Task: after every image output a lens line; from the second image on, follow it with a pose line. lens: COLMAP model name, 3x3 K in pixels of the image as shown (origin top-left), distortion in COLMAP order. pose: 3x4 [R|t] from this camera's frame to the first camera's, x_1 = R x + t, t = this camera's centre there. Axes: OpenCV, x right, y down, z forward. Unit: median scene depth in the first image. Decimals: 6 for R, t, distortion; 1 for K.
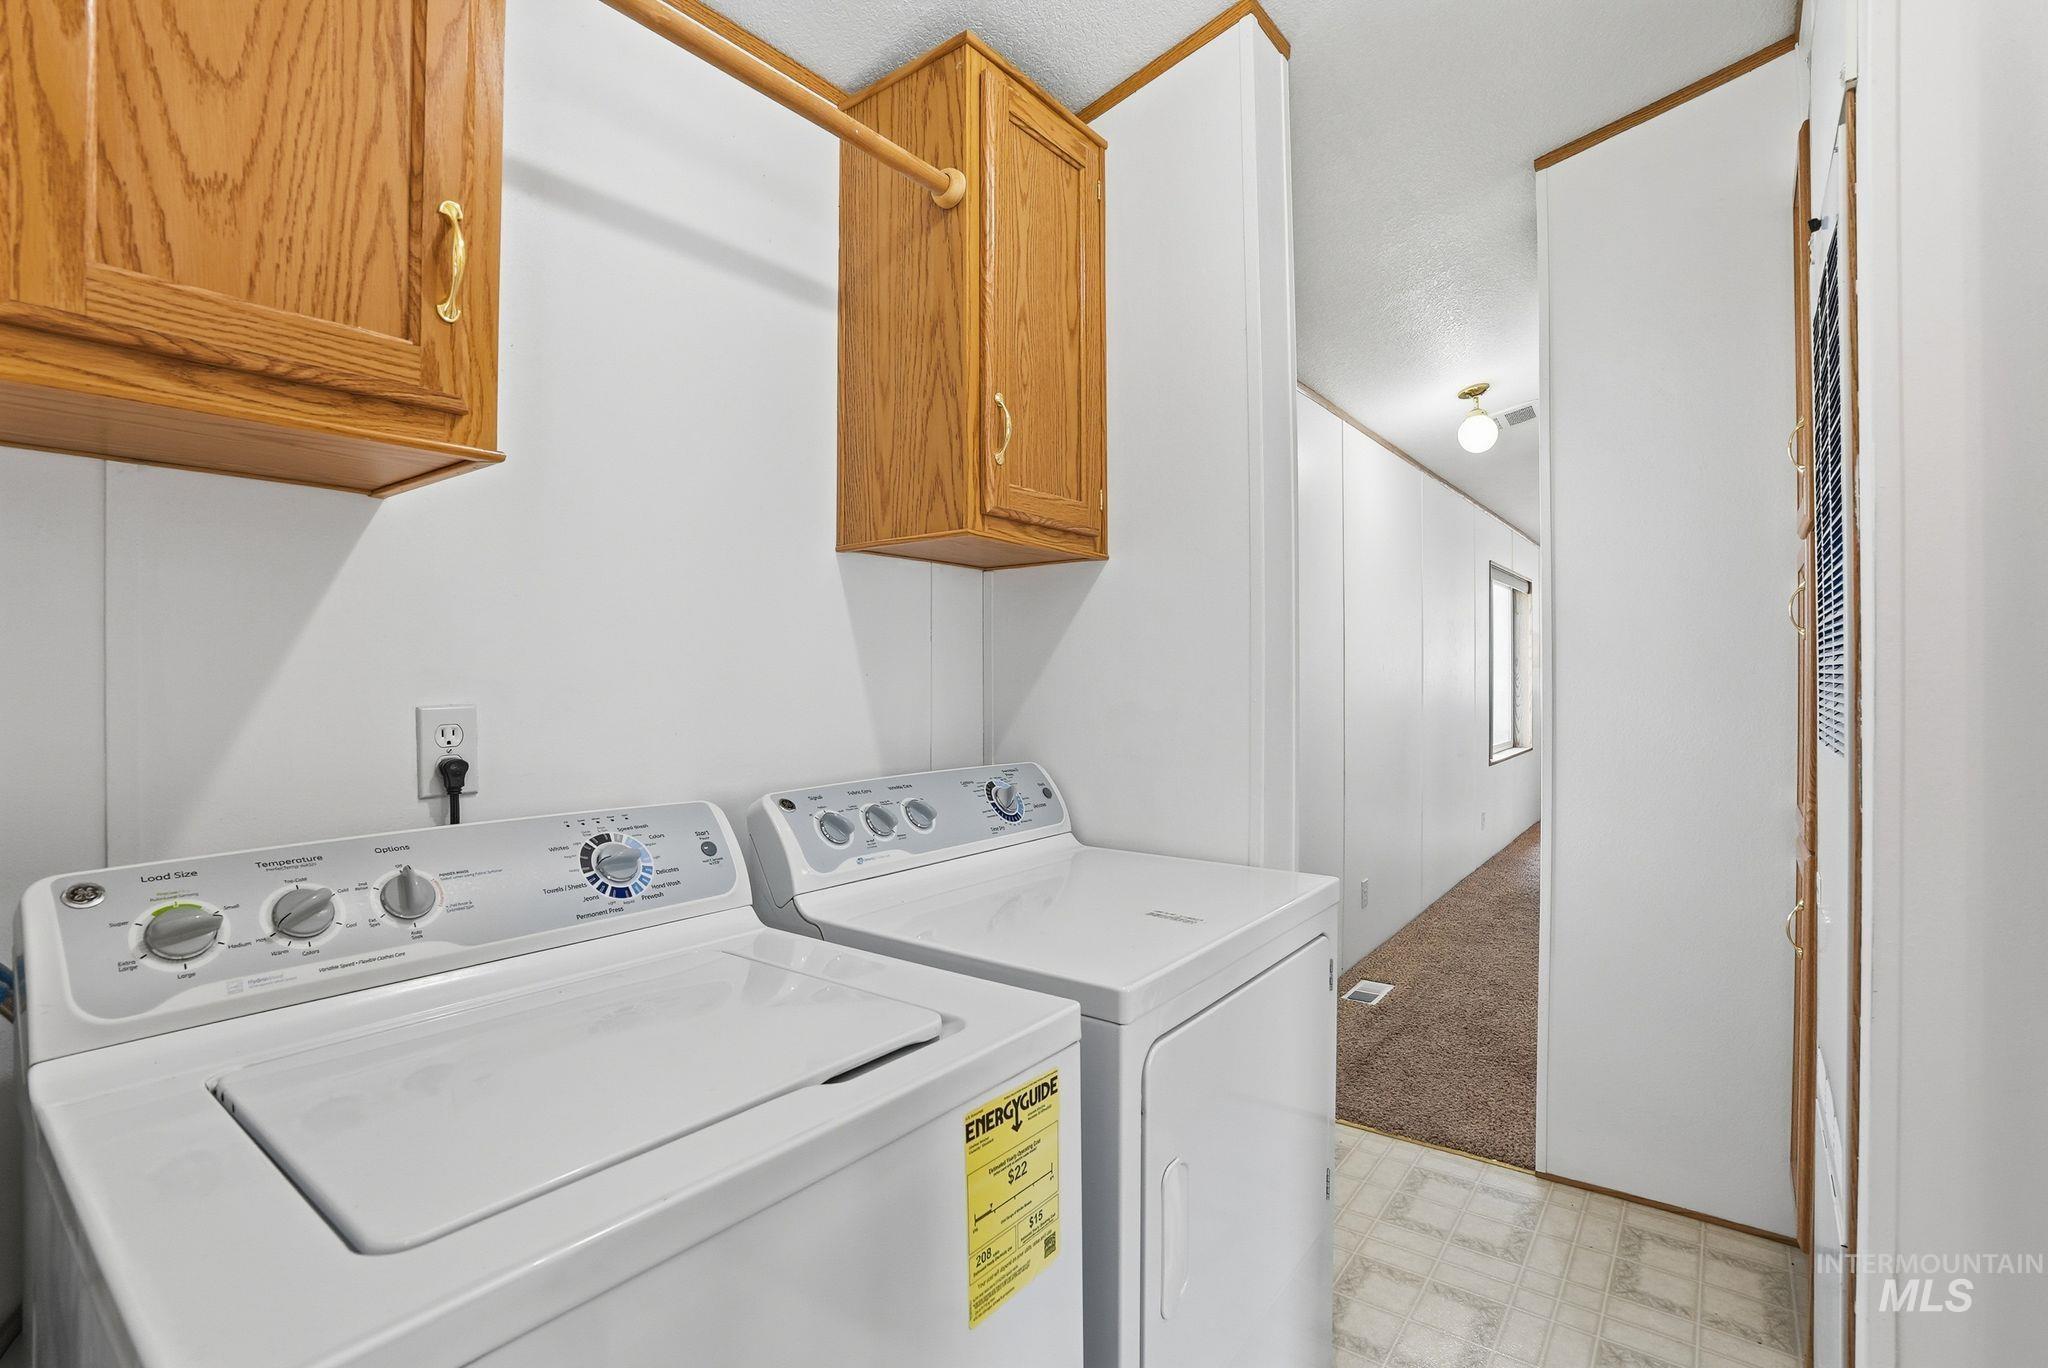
lens RADIAL K [[955.6, 0, 1009.7], [0, 955.6, 676.9], [0, 0, 1]] dist [-0.072499, 0.024114]
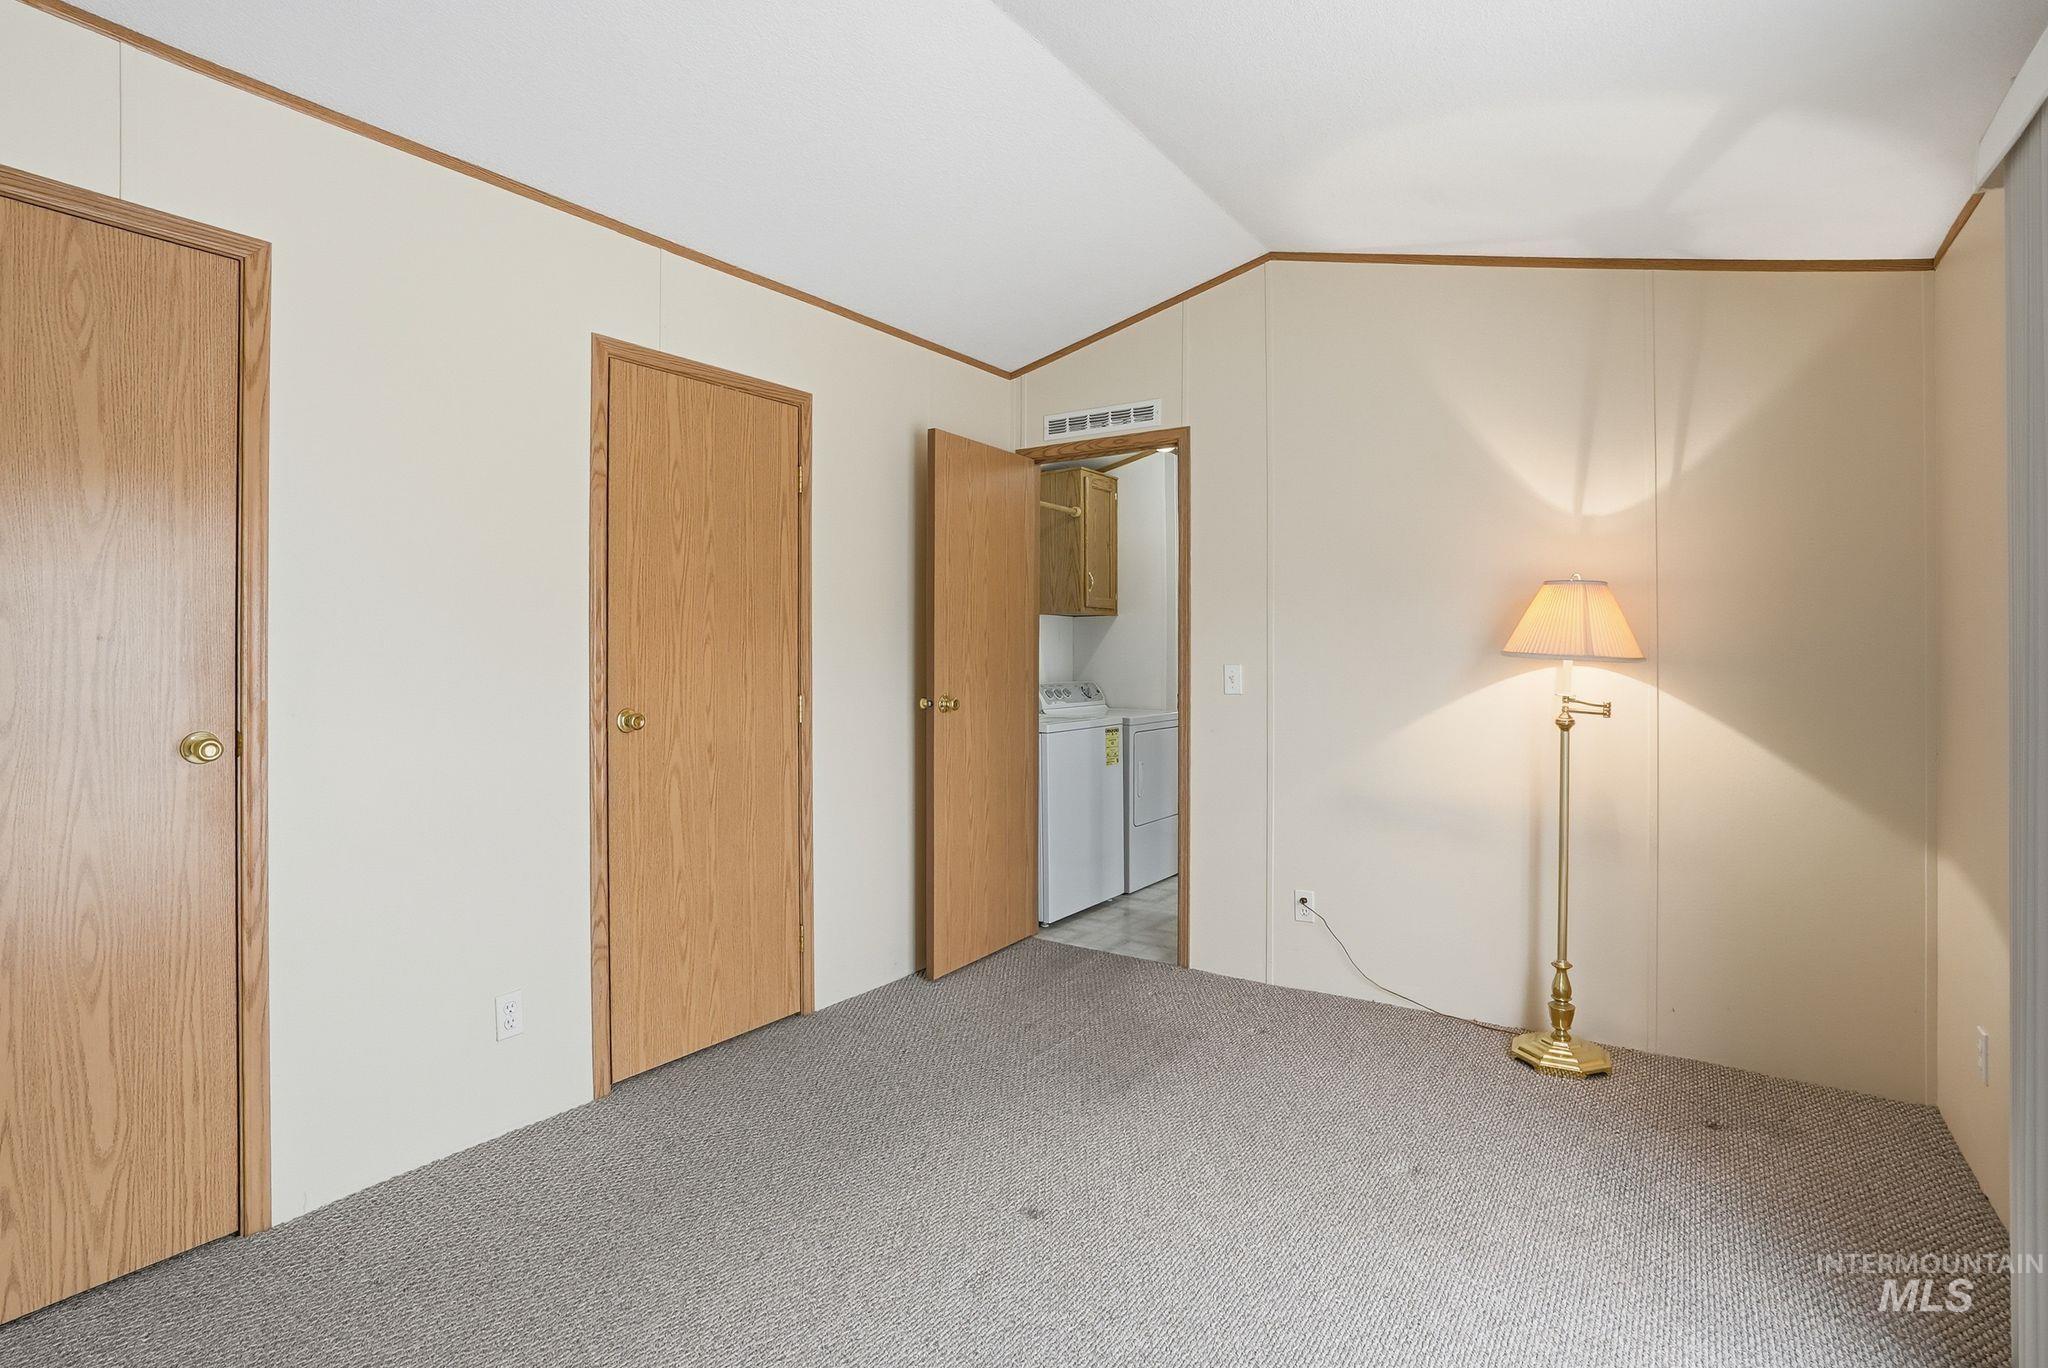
lens RADIAL K [[955.6, 0, 1009.7], [0, 955.6, 676.9], [0, 0, 1]] dist [-0.072499, 0.024114]
pose [[0.998919, 0.000036, 0.046474, -0.461226], [-0.000422, 0.999966, 0.008292, 0.055850], [-0.046472, -0.008302, 0.998885, -2.451576]]
